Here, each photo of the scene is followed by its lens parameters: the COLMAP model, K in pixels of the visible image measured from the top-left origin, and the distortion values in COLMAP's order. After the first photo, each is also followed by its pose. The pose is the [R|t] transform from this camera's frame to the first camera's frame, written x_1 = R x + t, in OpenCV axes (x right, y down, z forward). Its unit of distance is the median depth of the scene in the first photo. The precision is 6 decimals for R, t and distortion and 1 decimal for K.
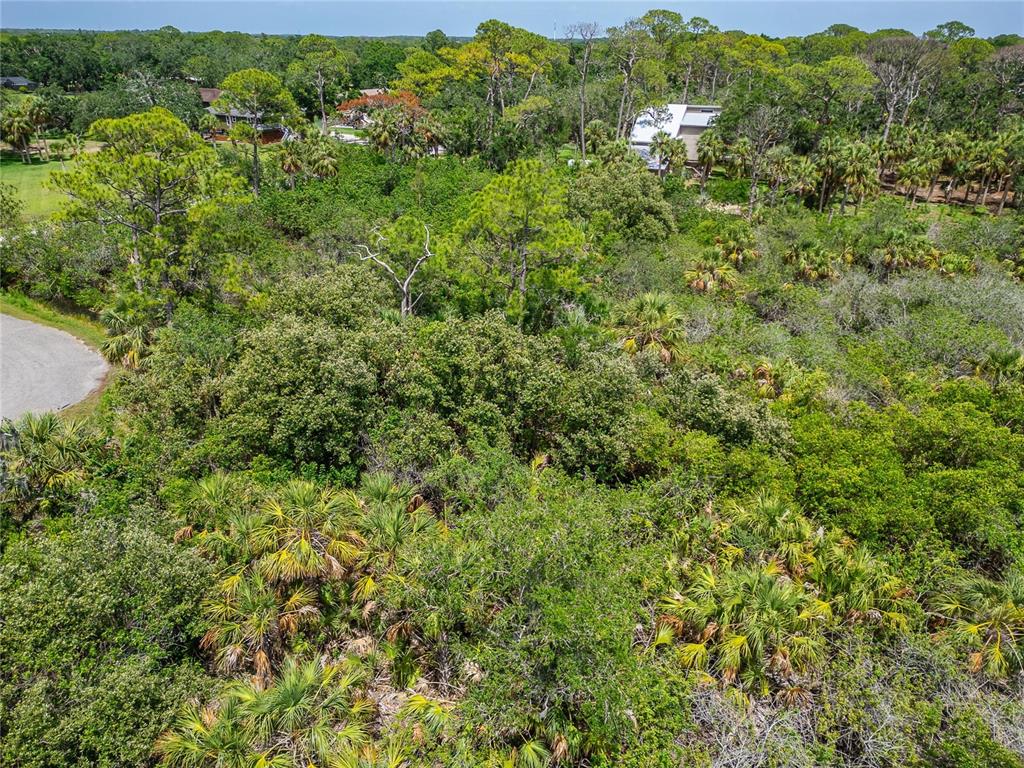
lens RADIAL K [[716.0, 0, 505.3], [0, 716.0, 389.2], [0, 0, 1]] dist [0.063318, -0.054342]
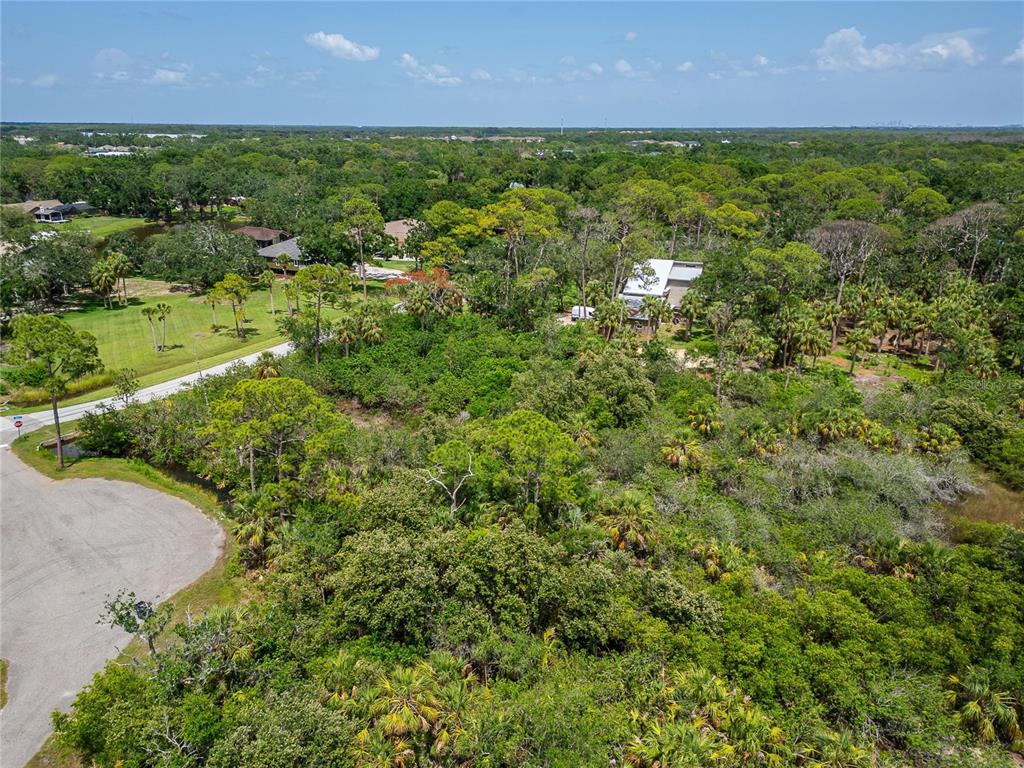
lens RADIAL K [[716.0, 0, 505.6], [0, 716.0, 382.8], [0, 0, 1]] dist [0.063318, -0.054342]
pose [[0.999918, 0.000473, -0.012764, -0.021676], [-0.001872, 0.993949, -0.109830, -0.247852], [0.012635, 0.109845, 0.993868, -0.518687]]
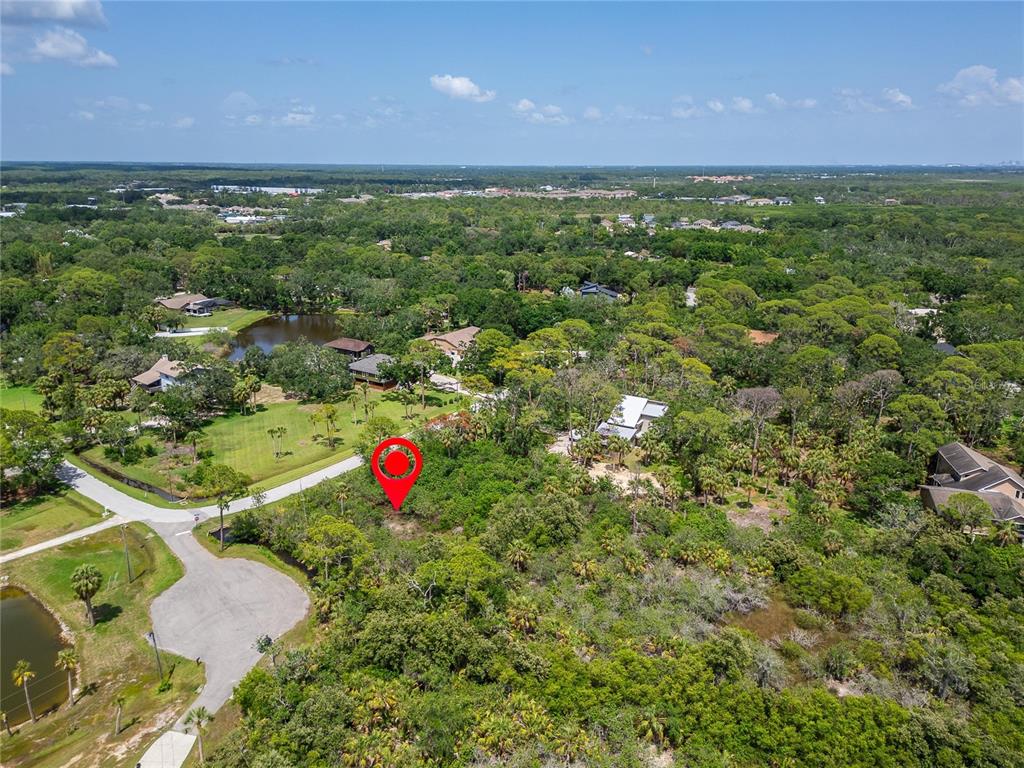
lens RADIAL K [[716.0, 0, 511.4], [0, 716.0, 389.6], [0, 0, 1]] dist [0.063318, -0.054342]
pose [[0.990669, 0.042582, -0.129464, 0.586247], [-0.061605, 0.987263, -0.146686, -0.620010], [0.121569, 0.153293, 0.980674, -2.050080]]
